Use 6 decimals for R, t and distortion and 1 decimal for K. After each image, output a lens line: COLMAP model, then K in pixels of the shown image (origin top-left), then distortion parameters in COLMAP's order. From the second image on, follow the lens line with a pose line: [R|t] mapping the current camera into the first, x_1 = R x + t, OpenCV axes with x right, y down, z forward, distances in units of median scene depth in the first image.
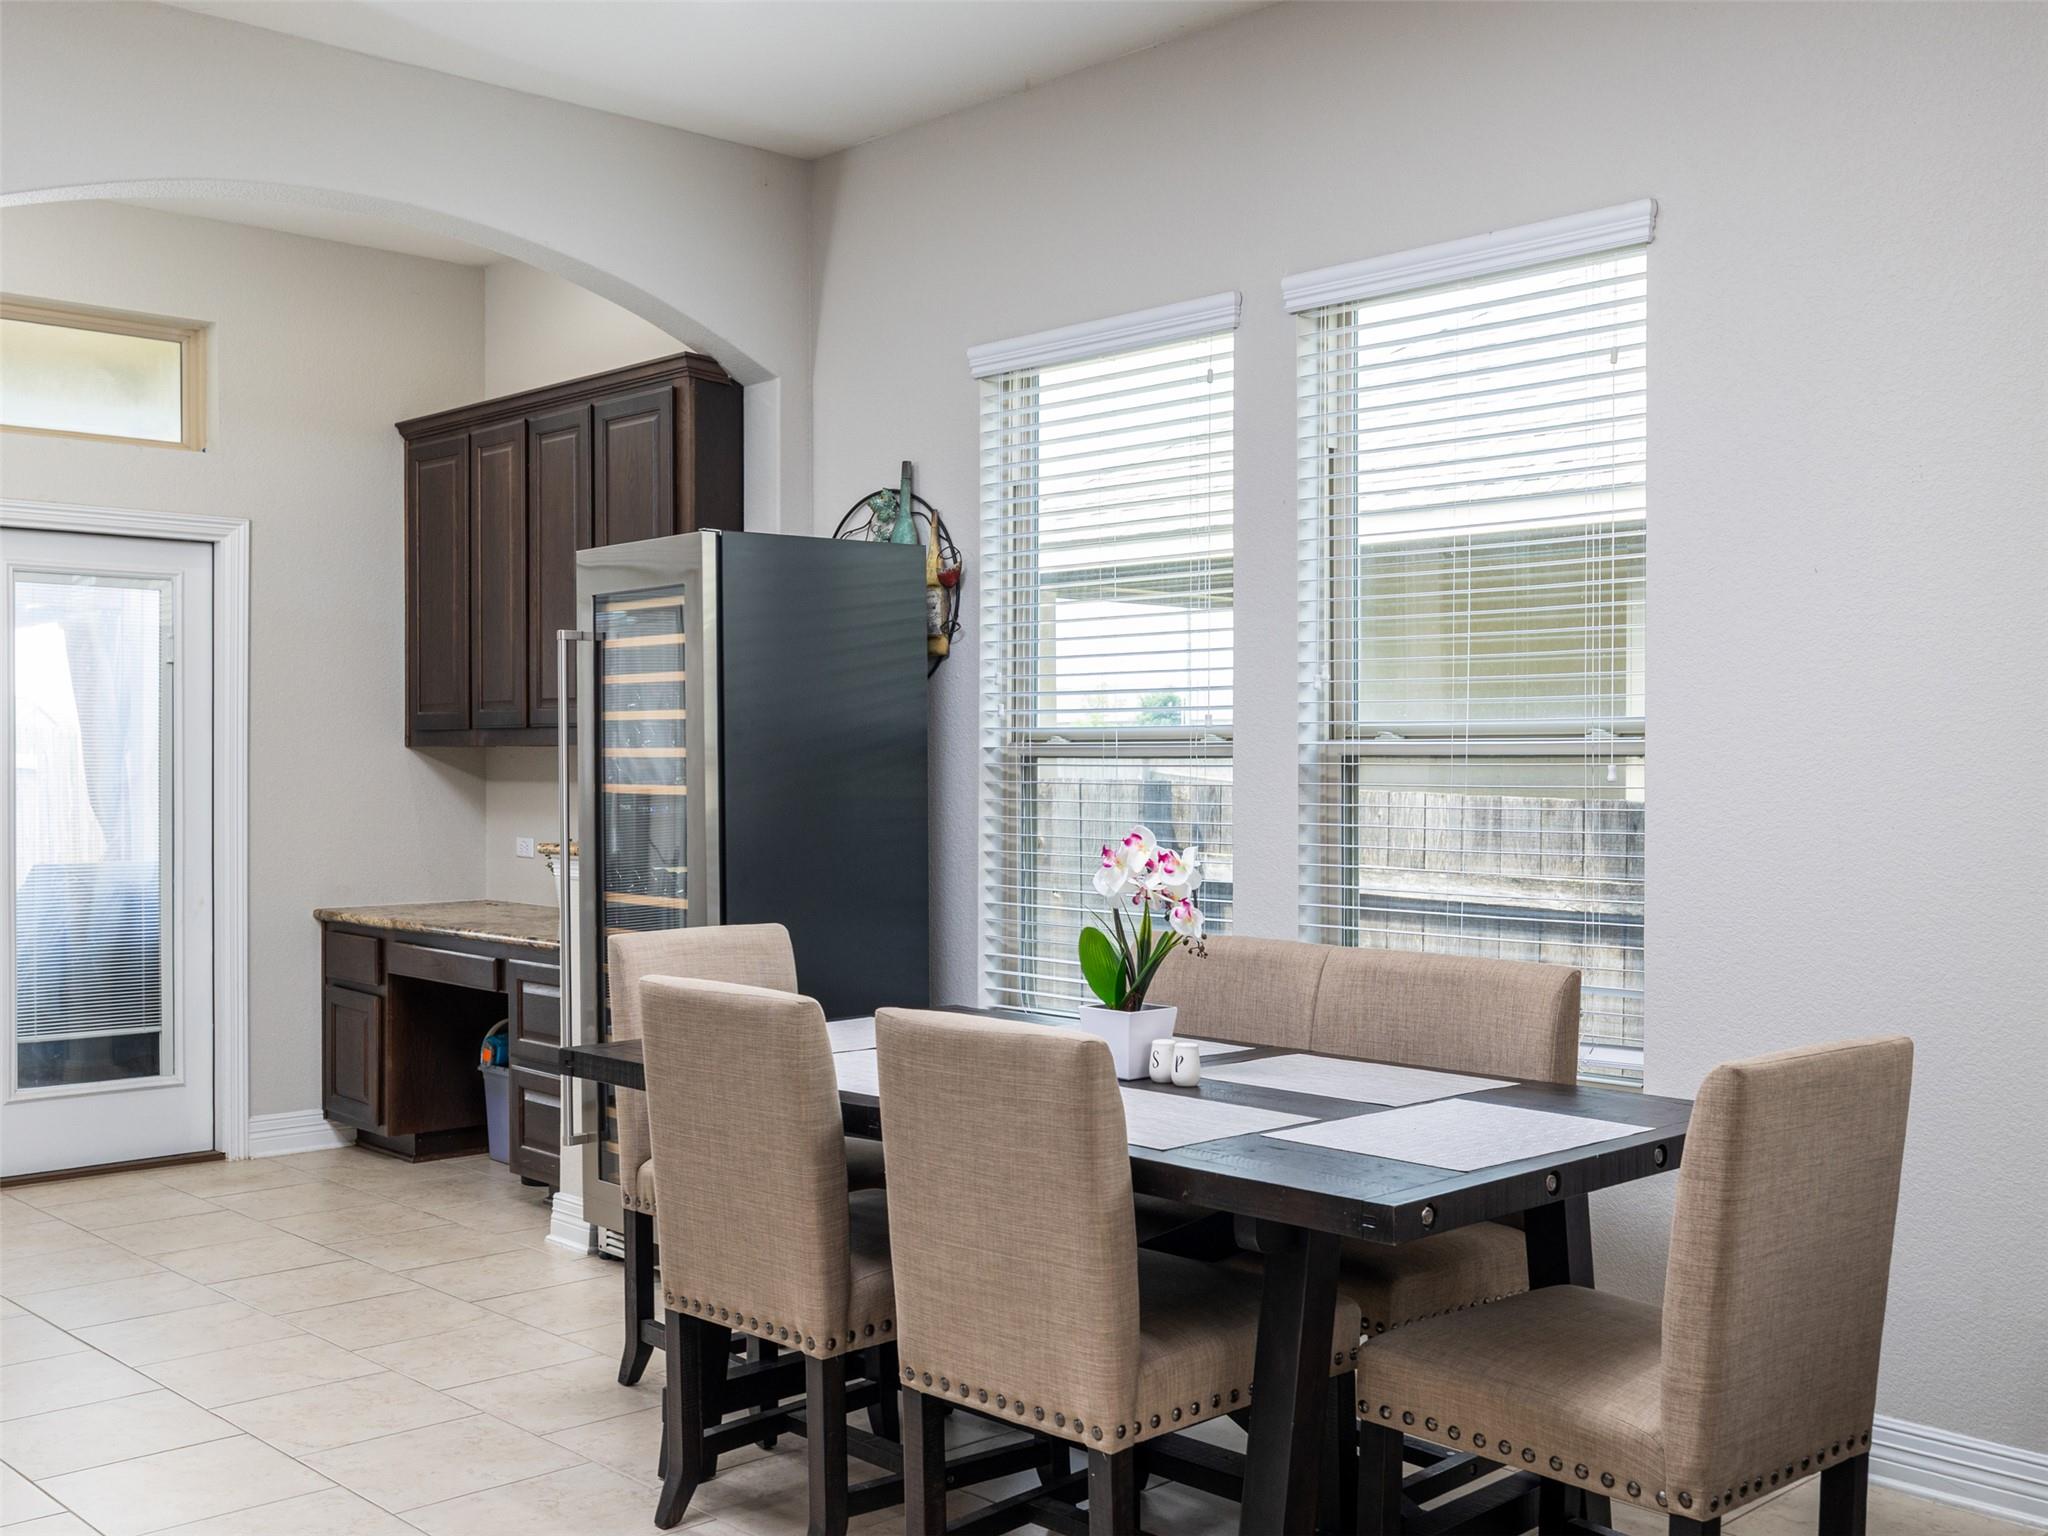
lens RADIAL K [[2098.8, 0, 1019.3], [0, 2098.8, 799.6], [0, 0, 1]] dist [0.000794, 0.006357]
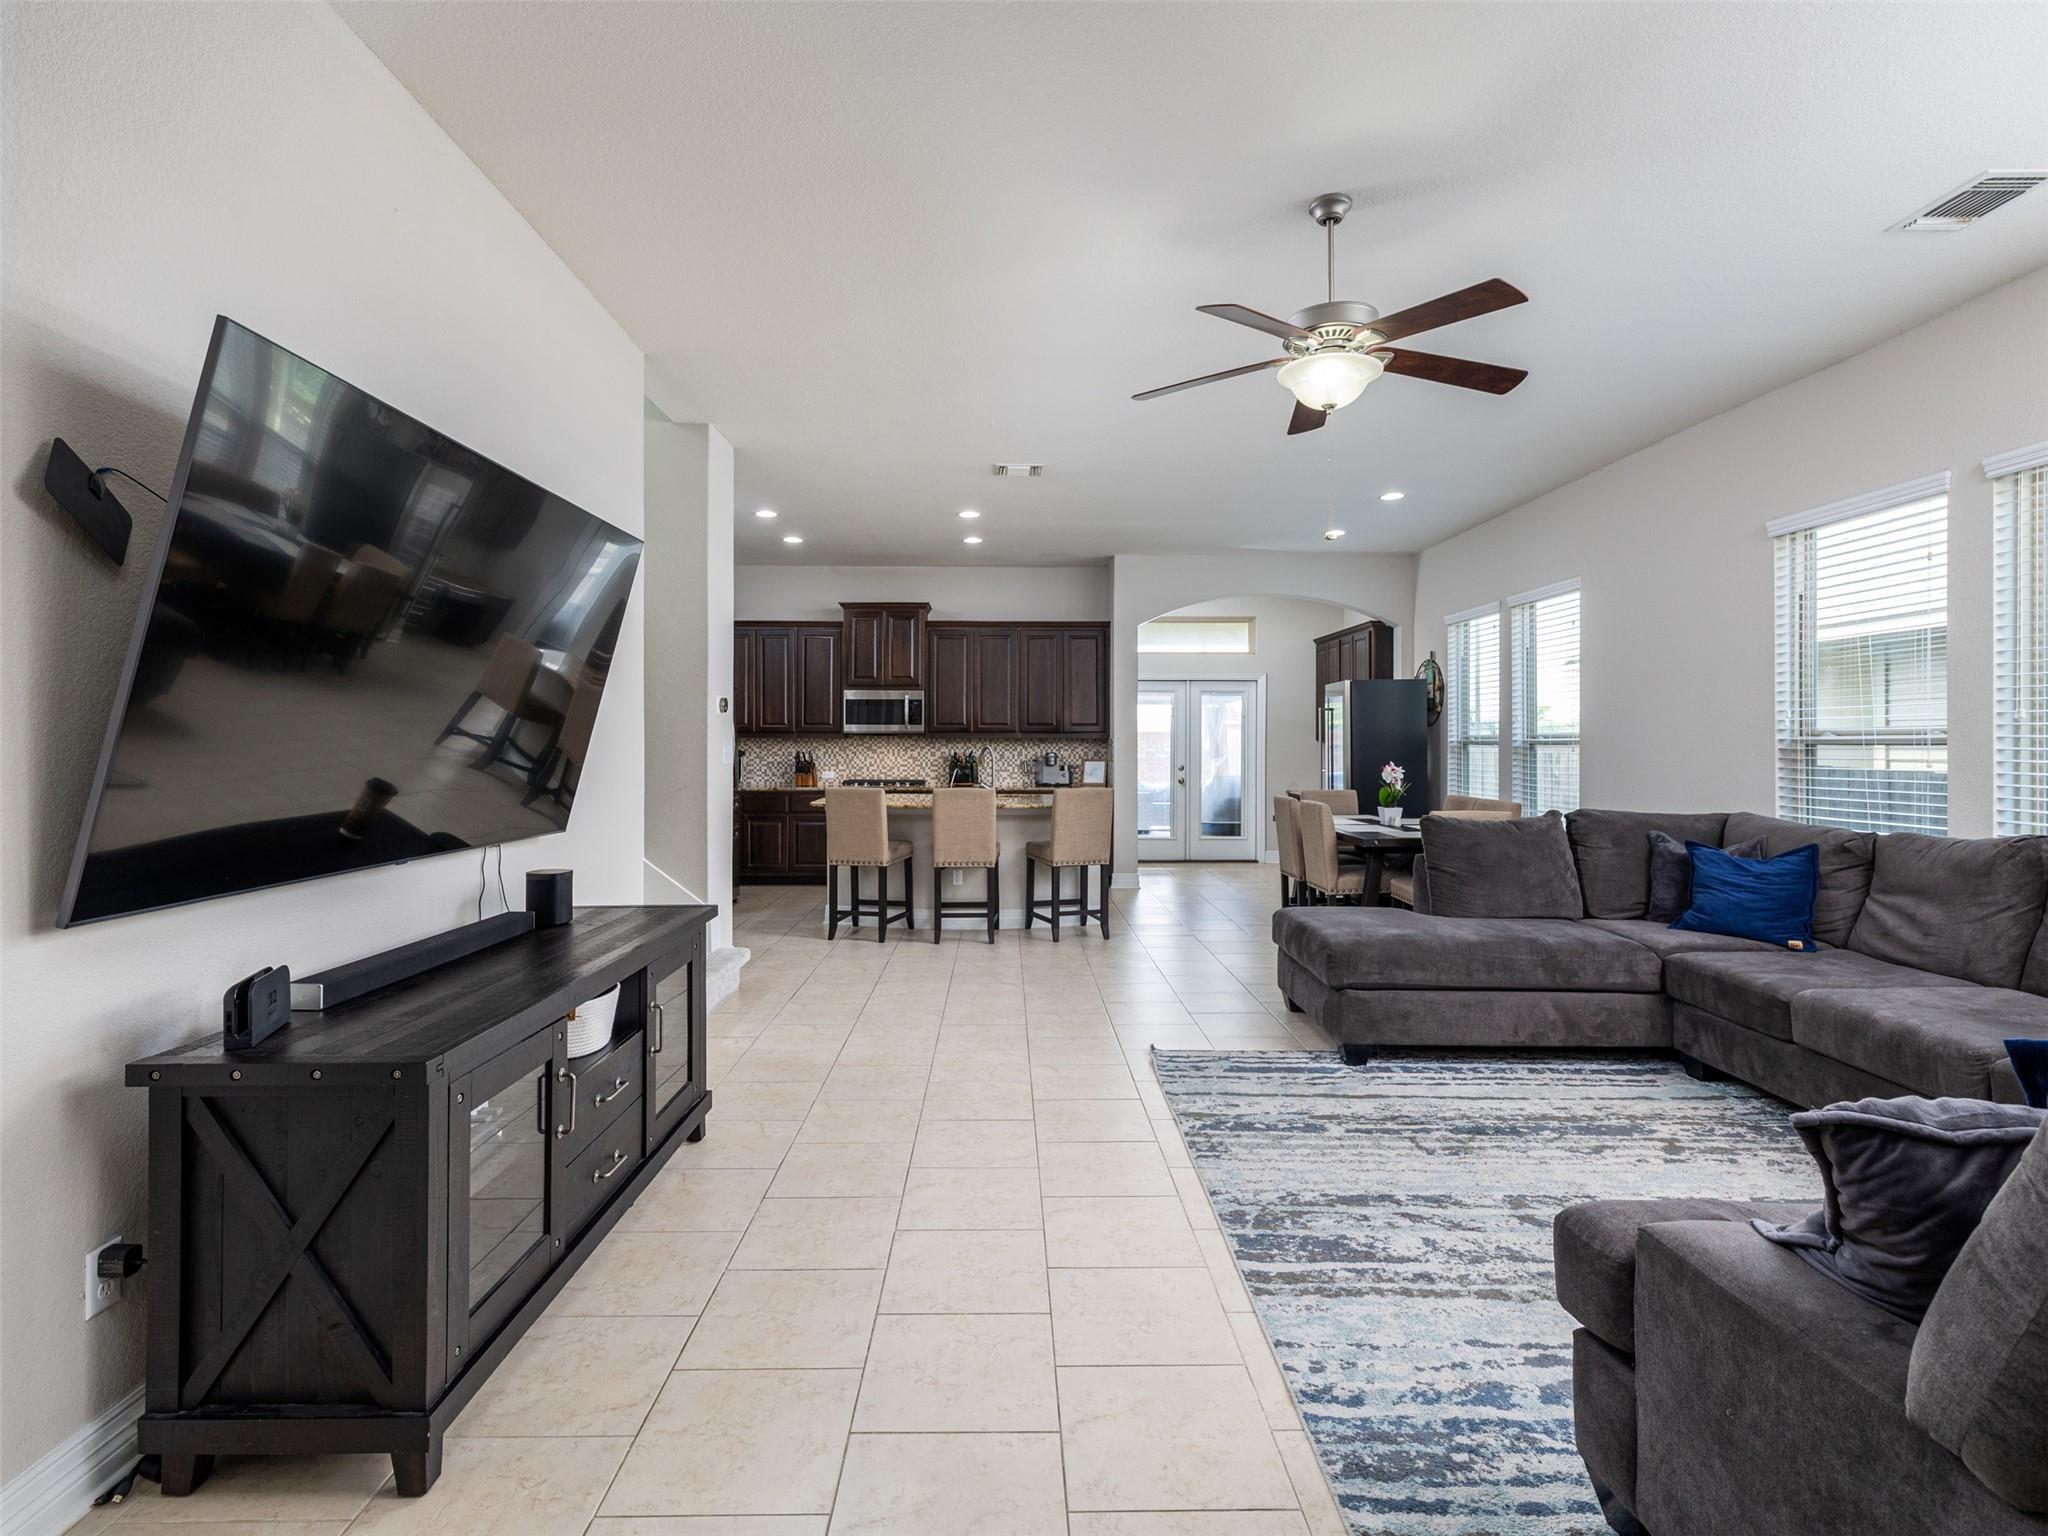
lens RADIAL K [[959.2, 0, 1013.4], [0, 959.2, 744.6], [0, 0, 1]] dist [0.000466, -0.000095]
pose [[0.734562, 0.001276, -0.678541, 0.475463], [-0.014333, 0.999804, -0.013635, 0.009180], [0.678390, 0.019742, 0.734436, -0.504128]]
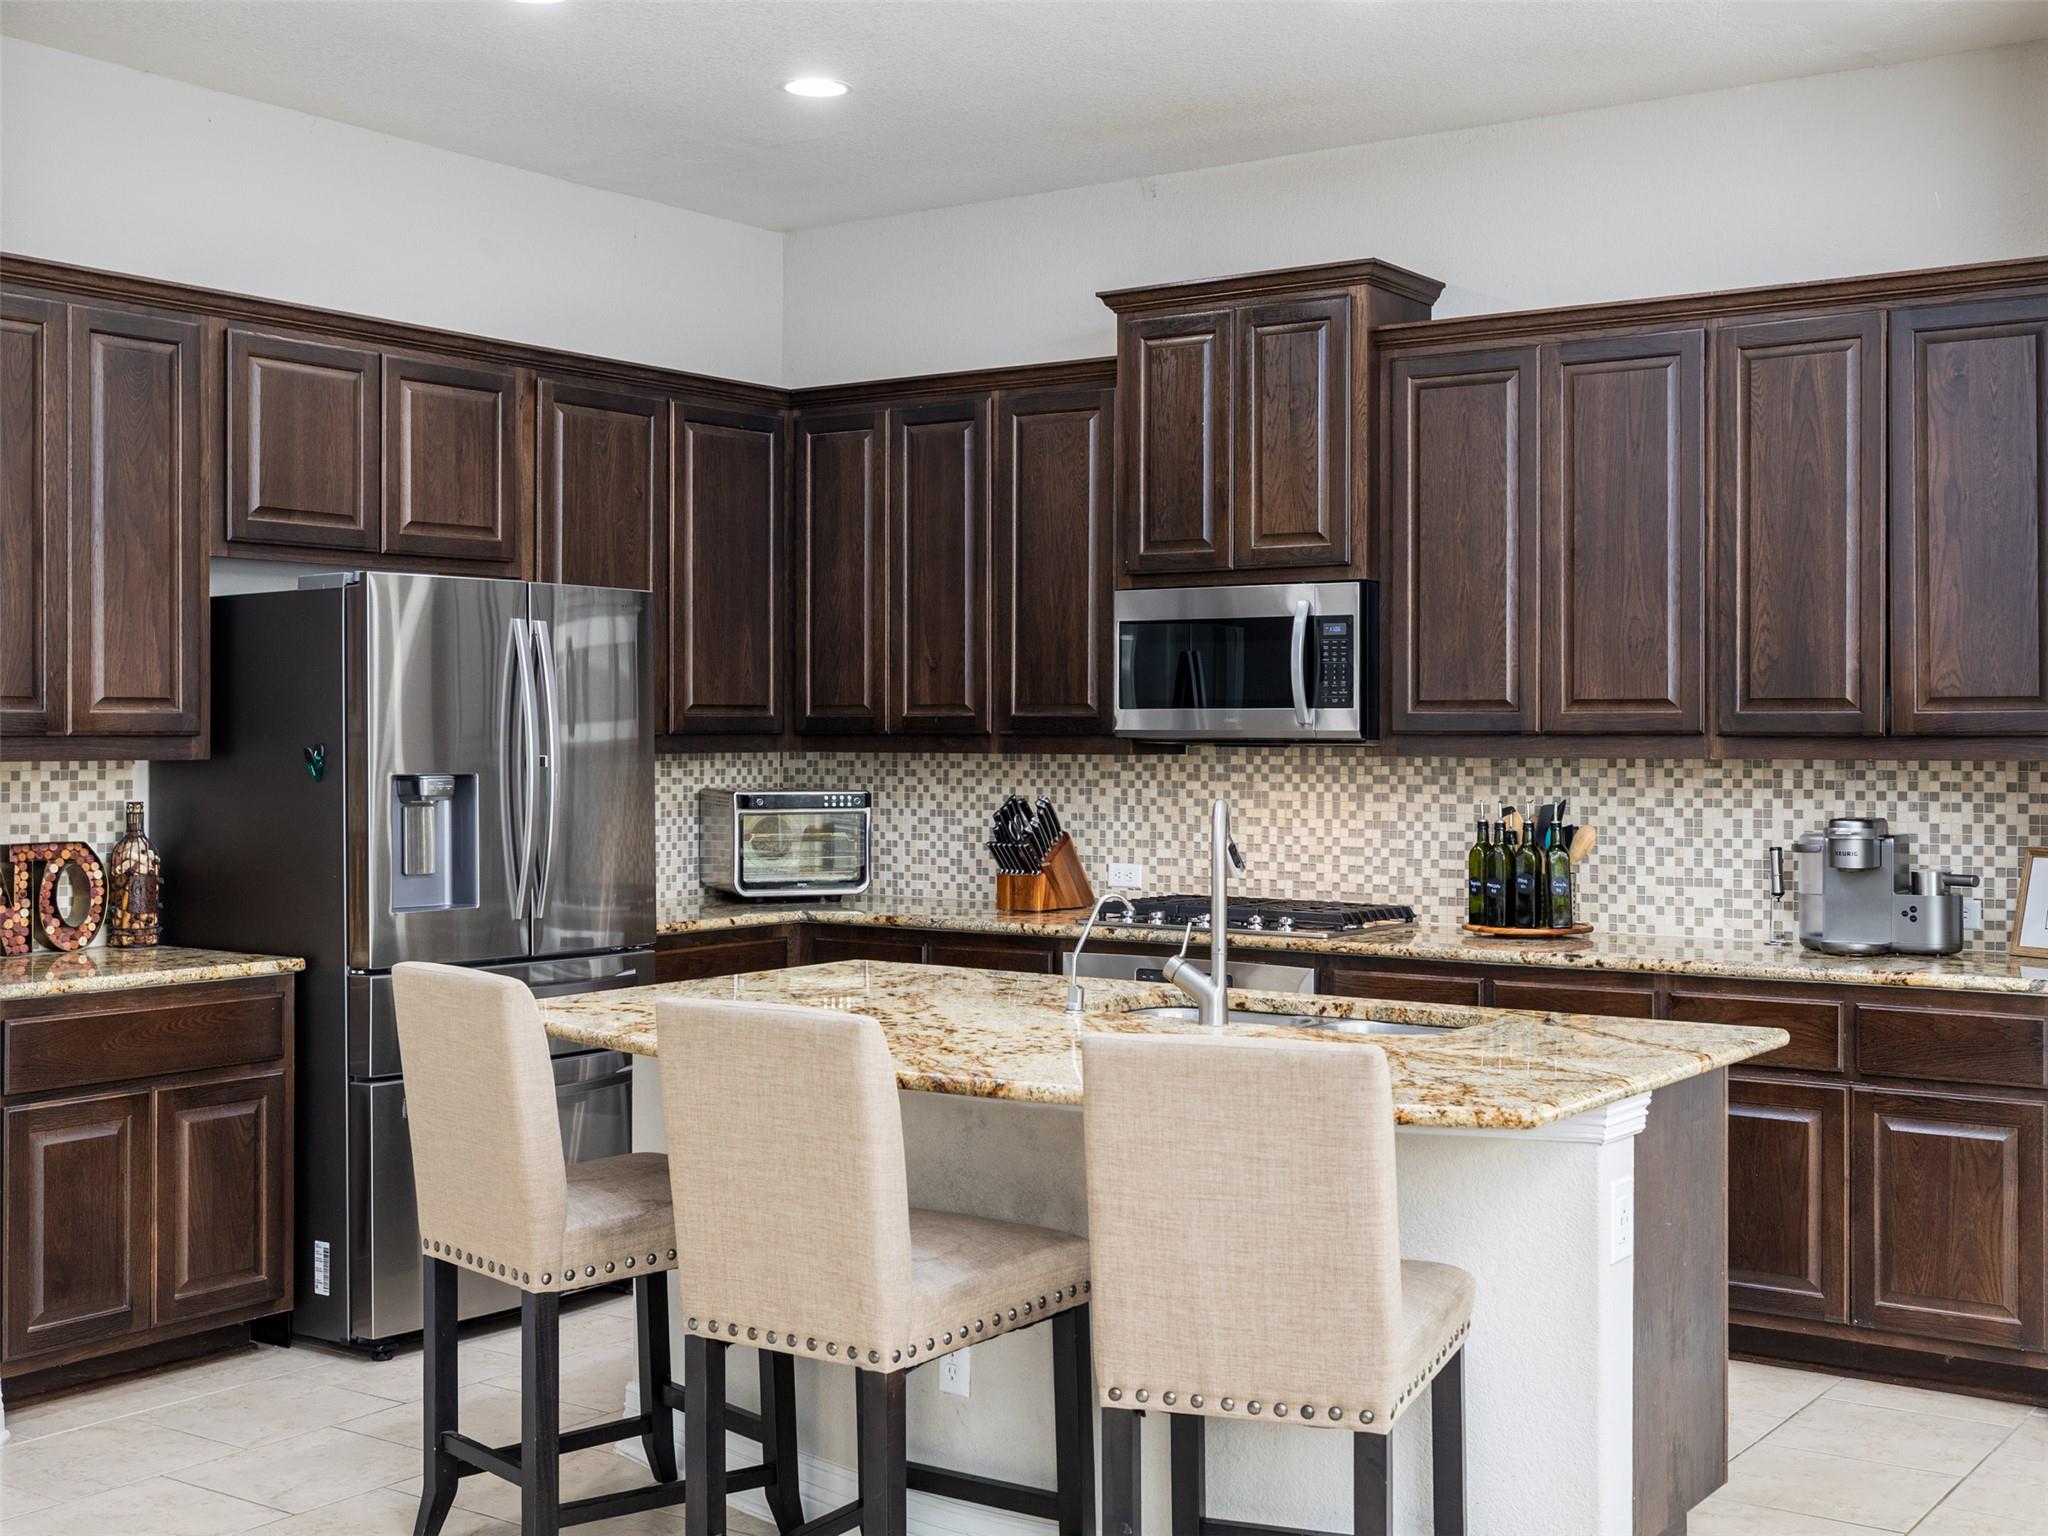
lens RADIAL K [[2378.9, 0, 1024.0], [0, 2378.9, 768.0], [0, 0, 1]] dist [-0.001833, 0.004027]
pose [[0.201278, 0.012425, -0.979455, 0.311679], [-0.021905, 0.999727, 0.008181, -0.021422], [0.979289, 0.019808, 0.201495, 0.199979]]
